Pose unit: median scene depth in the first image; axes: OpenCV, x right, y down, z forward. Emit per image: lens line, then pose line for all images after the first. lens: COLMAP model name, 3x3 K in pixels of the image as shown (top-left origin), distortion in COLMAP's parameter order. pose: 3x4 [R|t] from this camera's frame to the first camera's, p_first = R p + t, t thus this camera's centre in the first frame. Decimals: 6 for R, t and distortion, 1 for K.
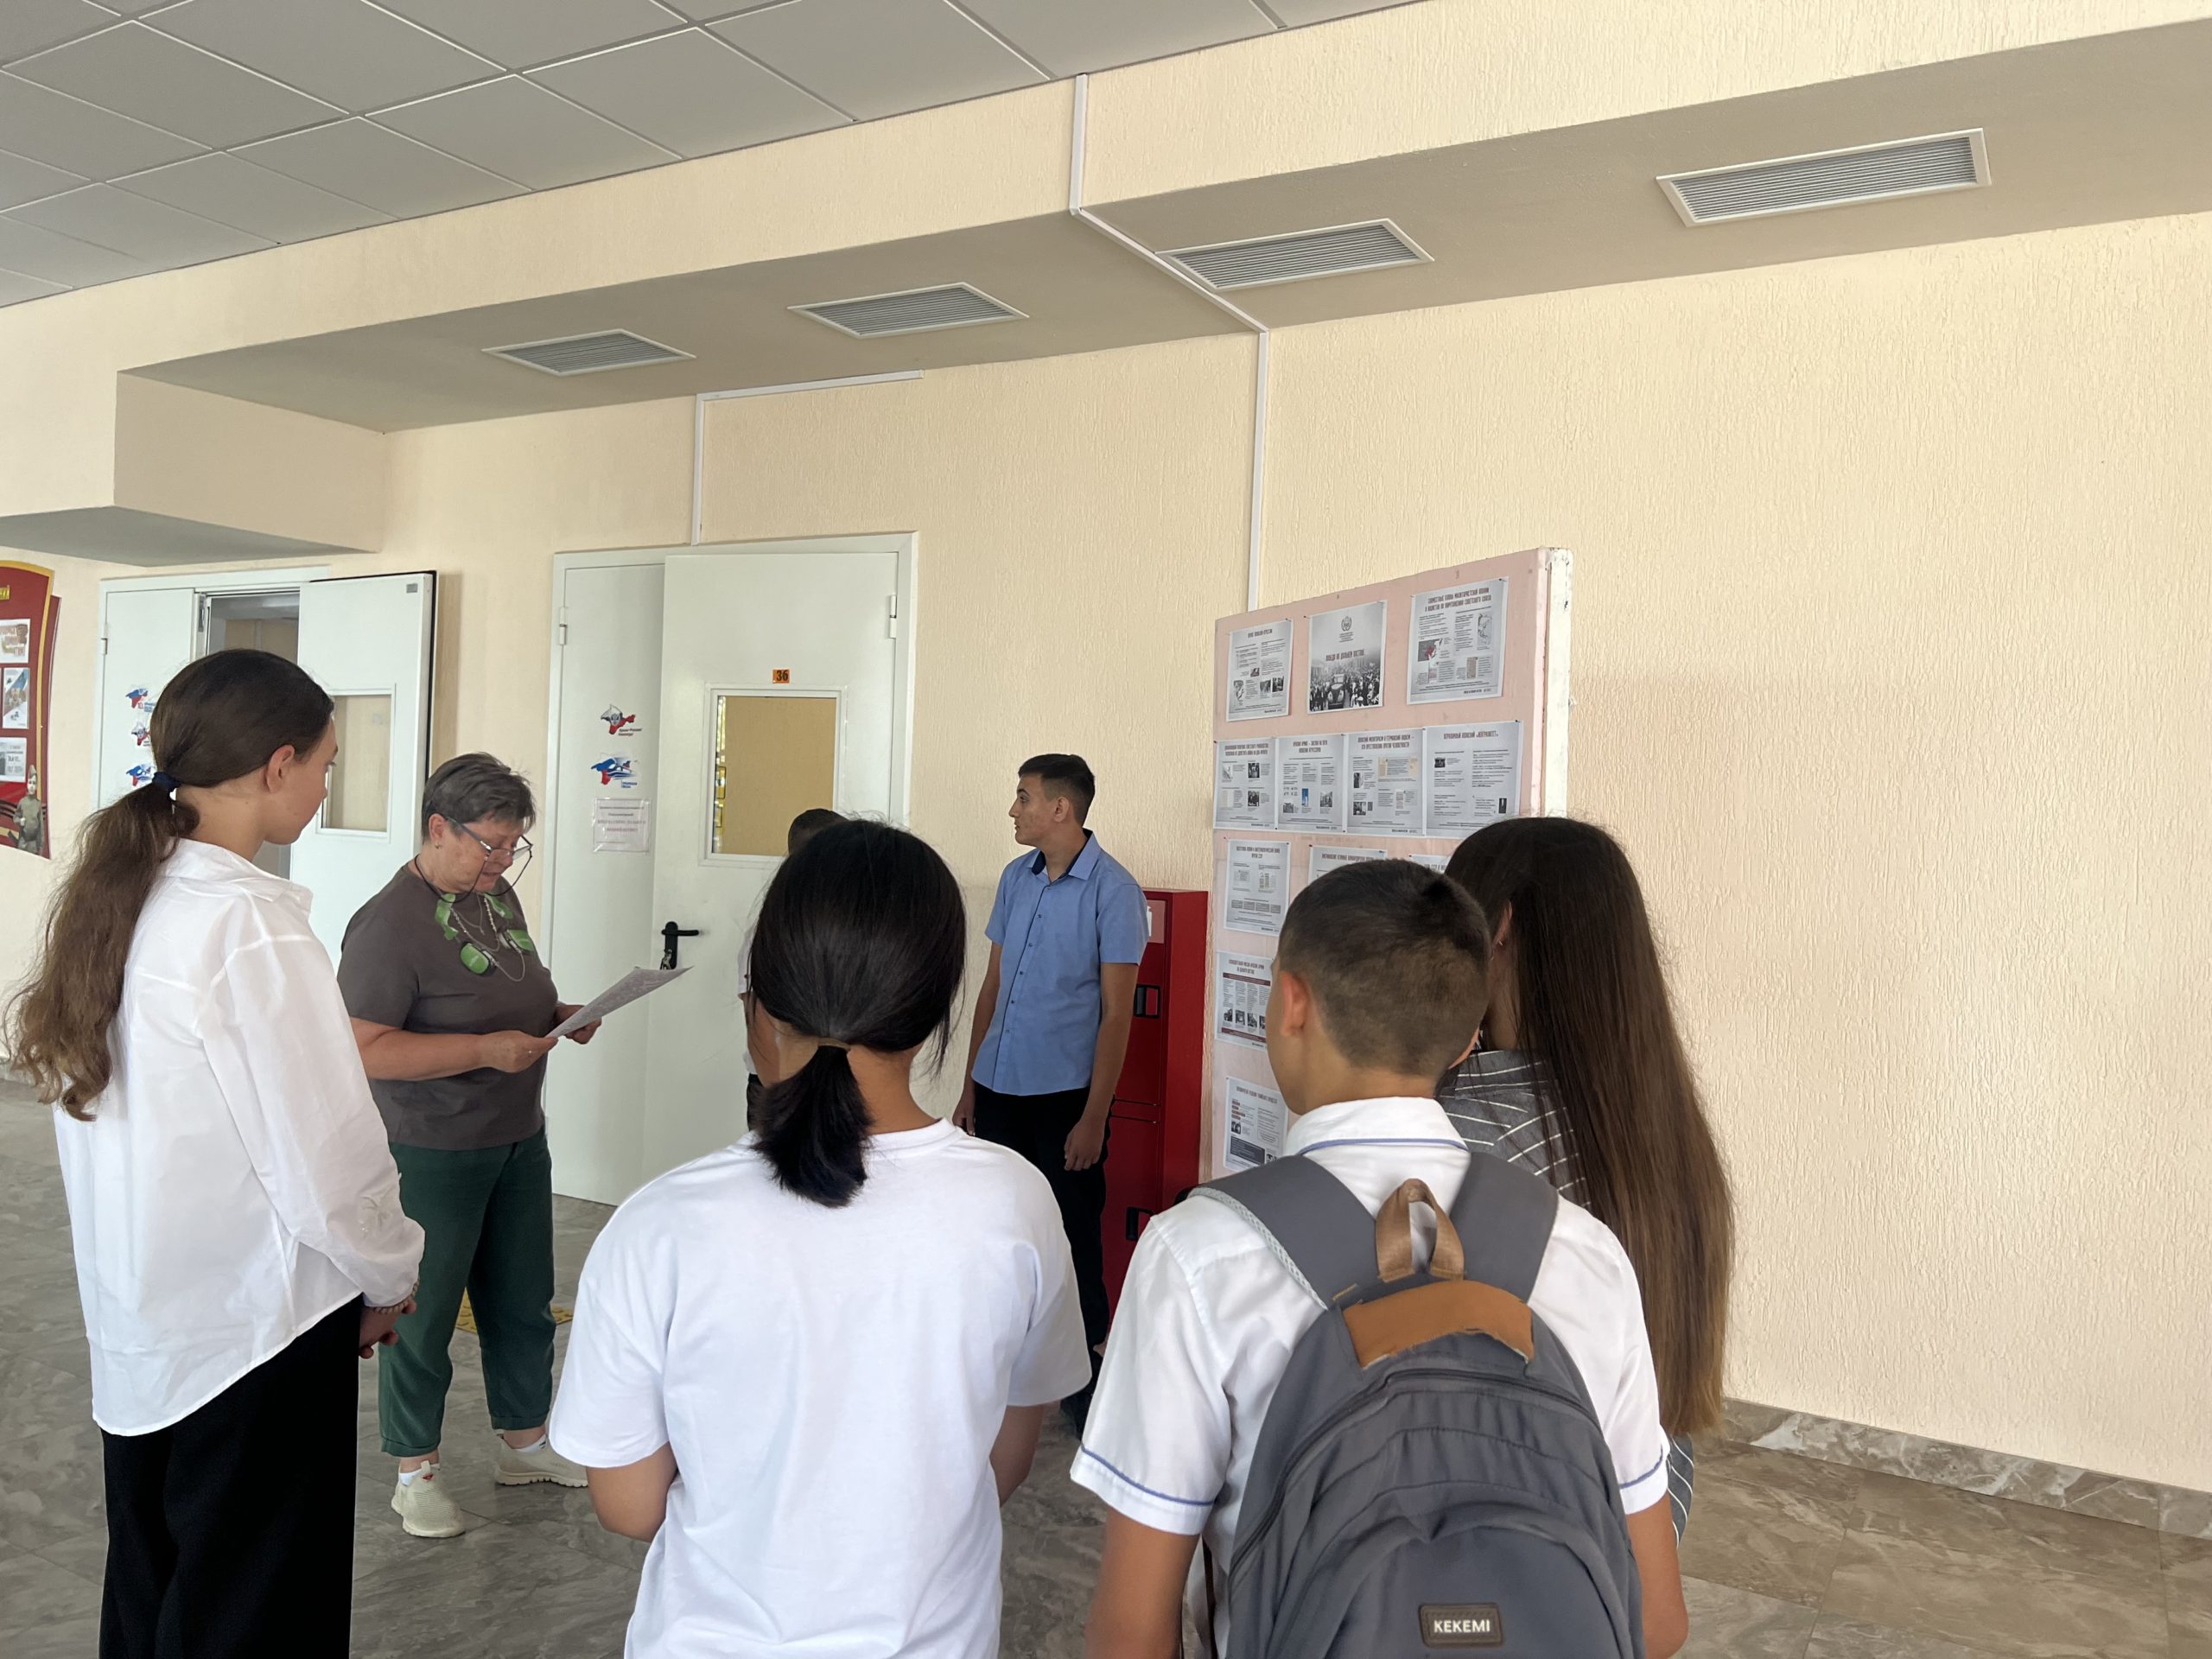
lens RADIAL K [[1684.4, 0, 1093.5], [0, 1684.4, 841.6], [0, 0, 1]] dist [0.057188, -0.061057]
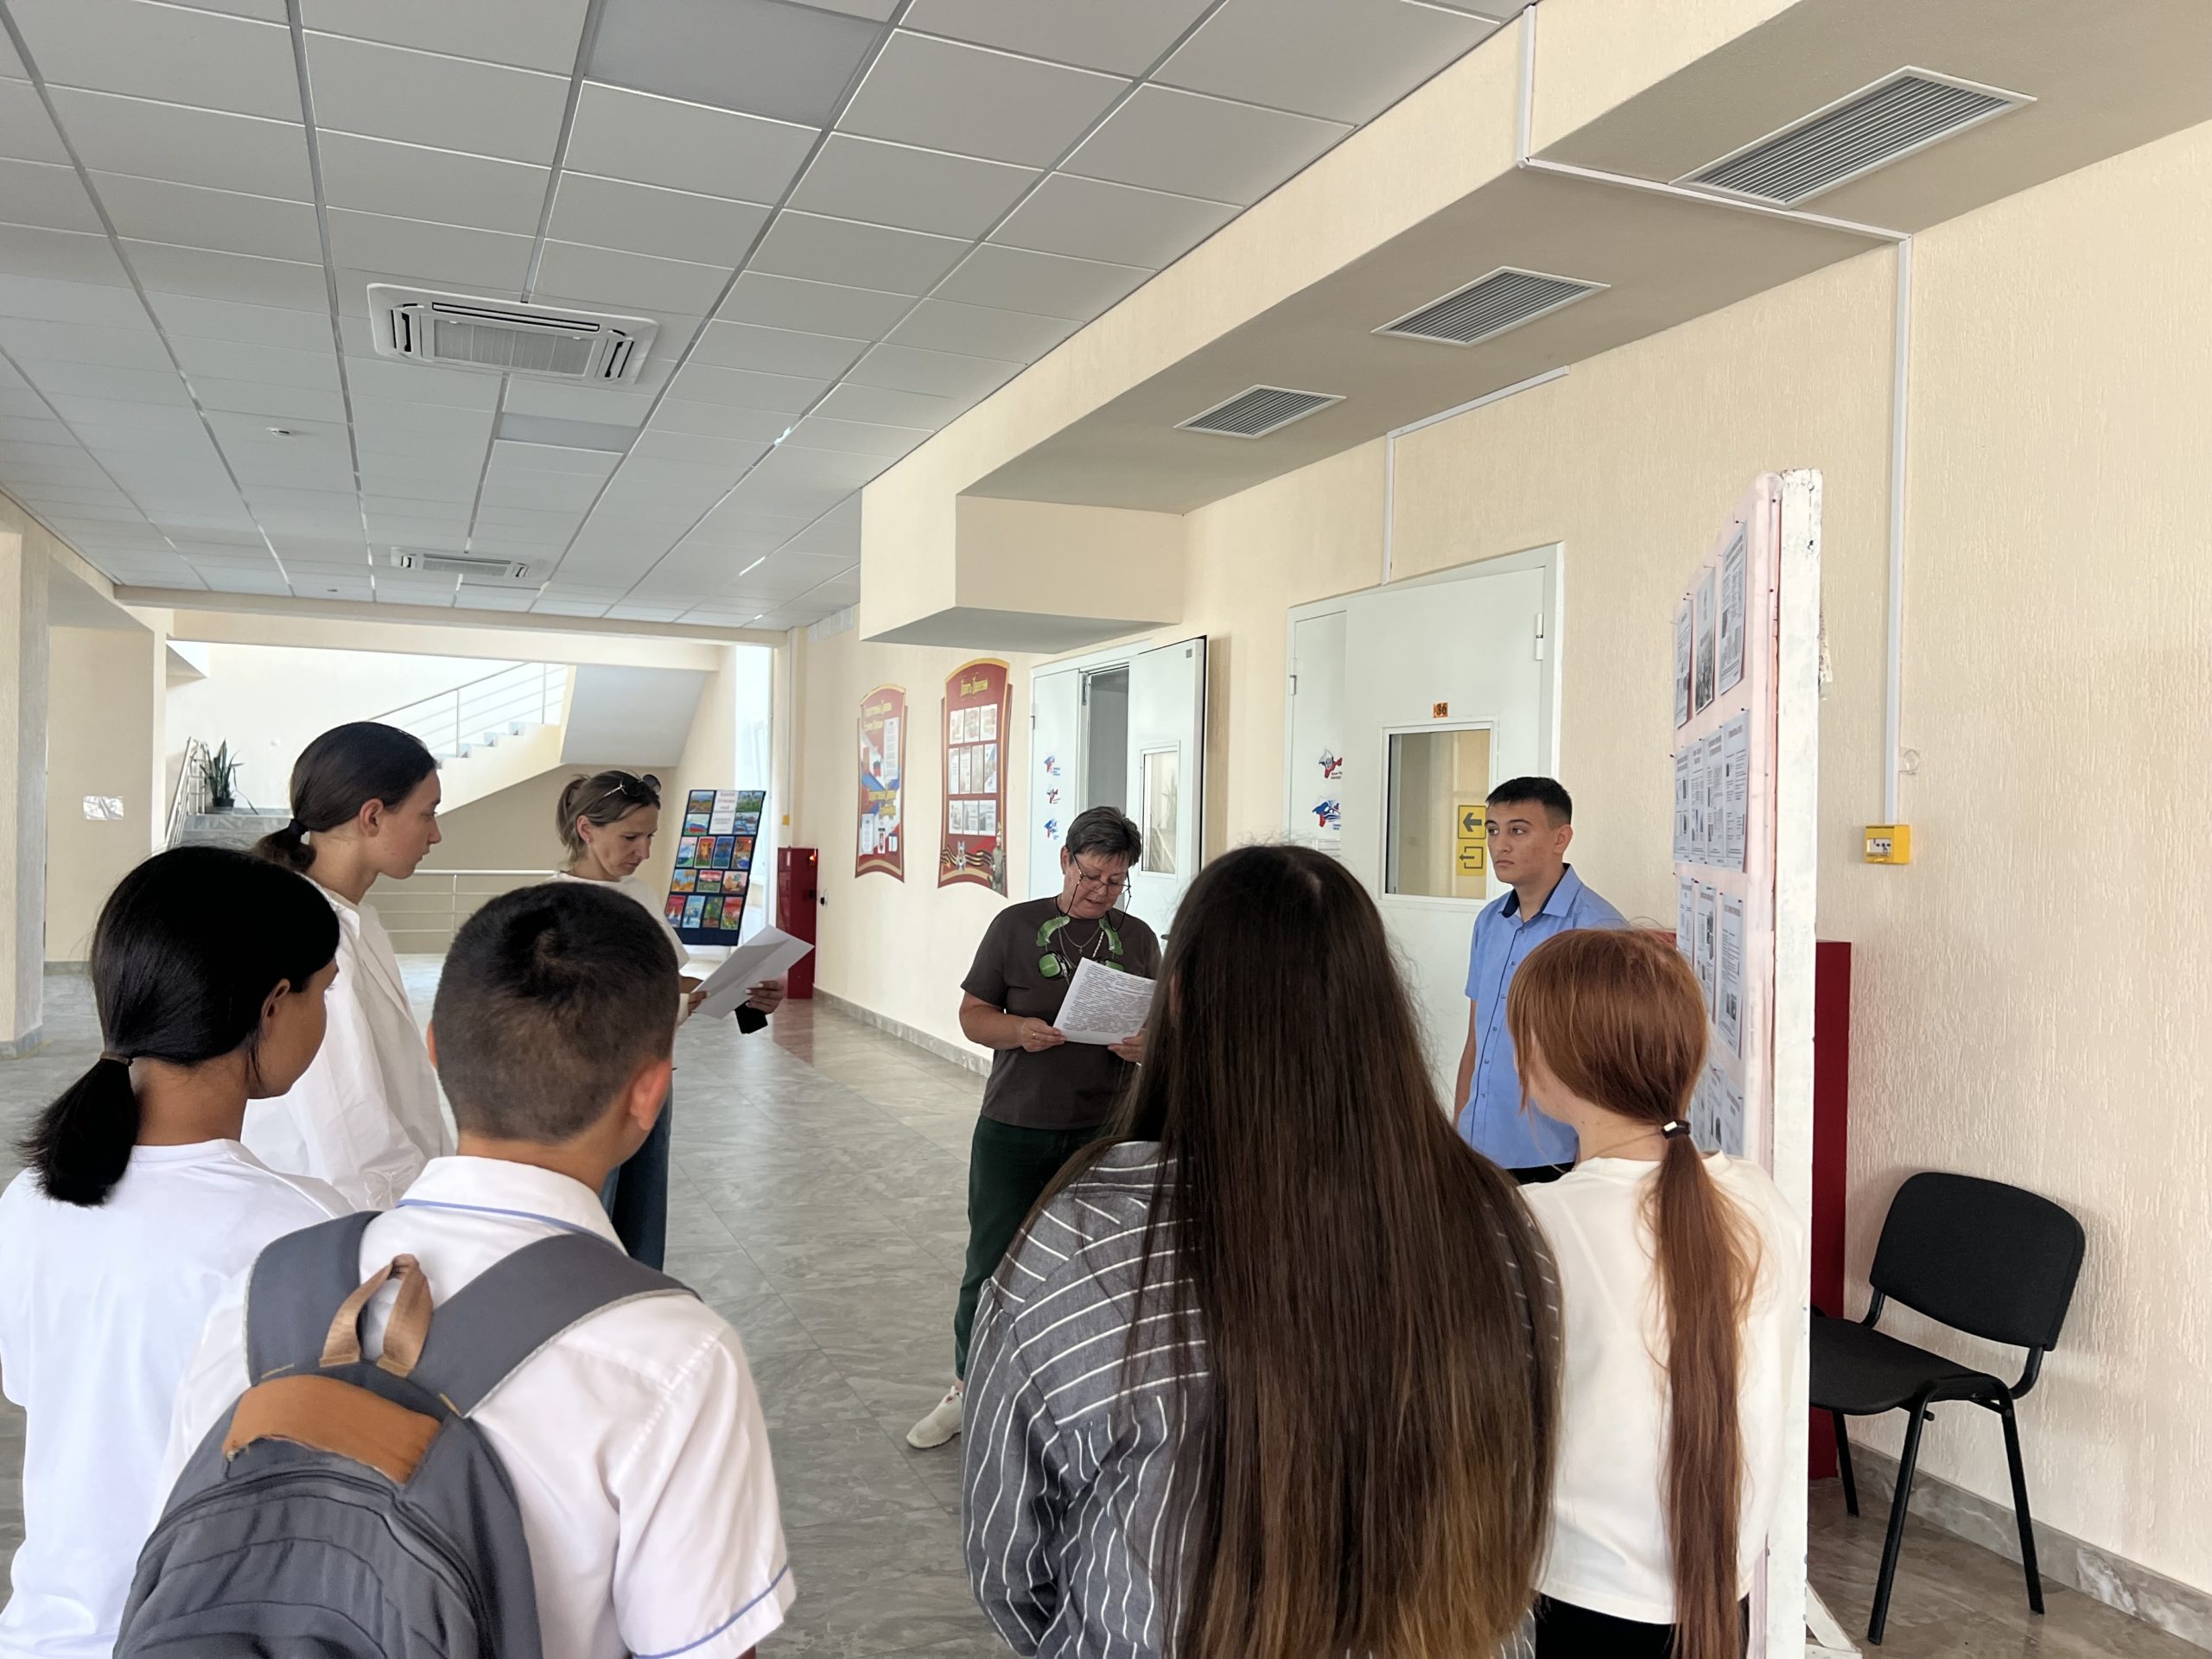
lens RADIAL K [[1674.4, 0, 1128.0], [0, 1674.4, 824.0], [0, 0, 1]] dist [0.276792, -0.535987]
pose [[0.809185, -0.024760, -0.587032, 0.253260], [0.002601, 0.999253, -0.038561, 0.004399], [0.587548, 0.029676, 0.808645, 0.120722]]
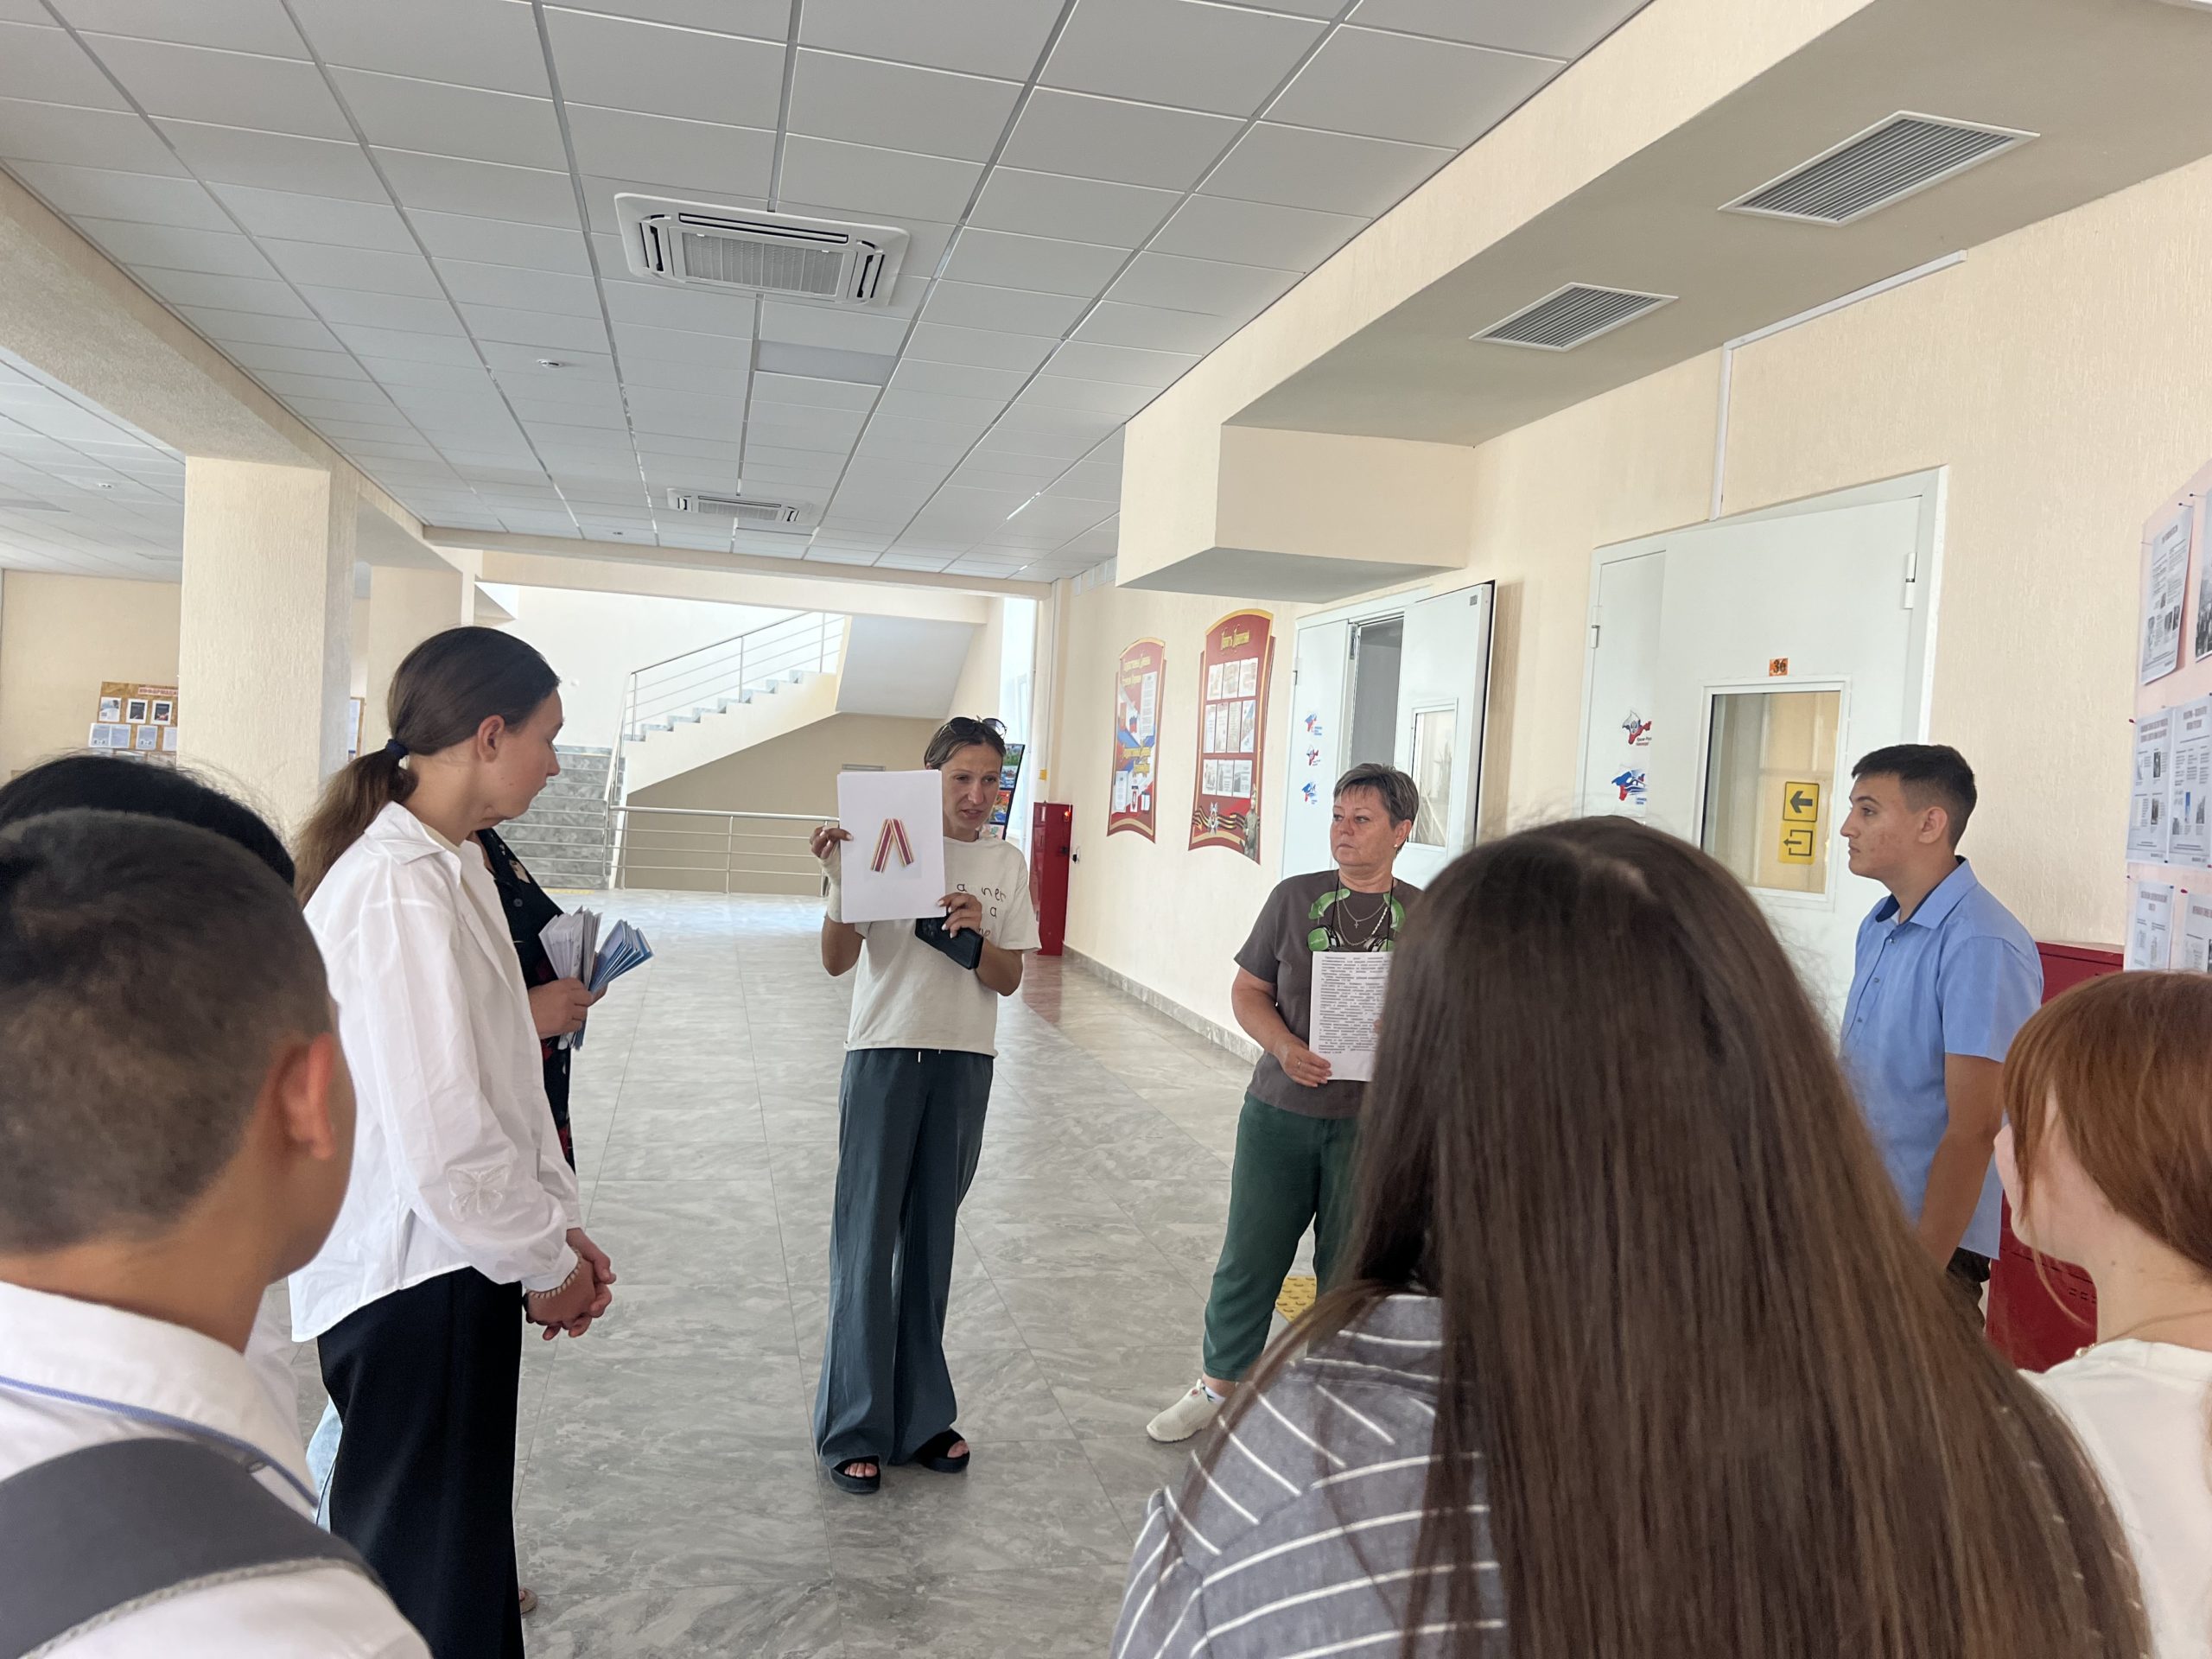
lens RADIAL K [[1684.4, 0, 1093.5], [0, 1684.4, 841.6], [0, 0, 1]] dist [0.057188, -0.061057]
pose [[0.693875, 0.026663, -0.719602, 0.189227], [-0.041497, 0.999134, -0.002993, 0.002589], [0.718899, 0.031938, 0.694381, 0.209067]]
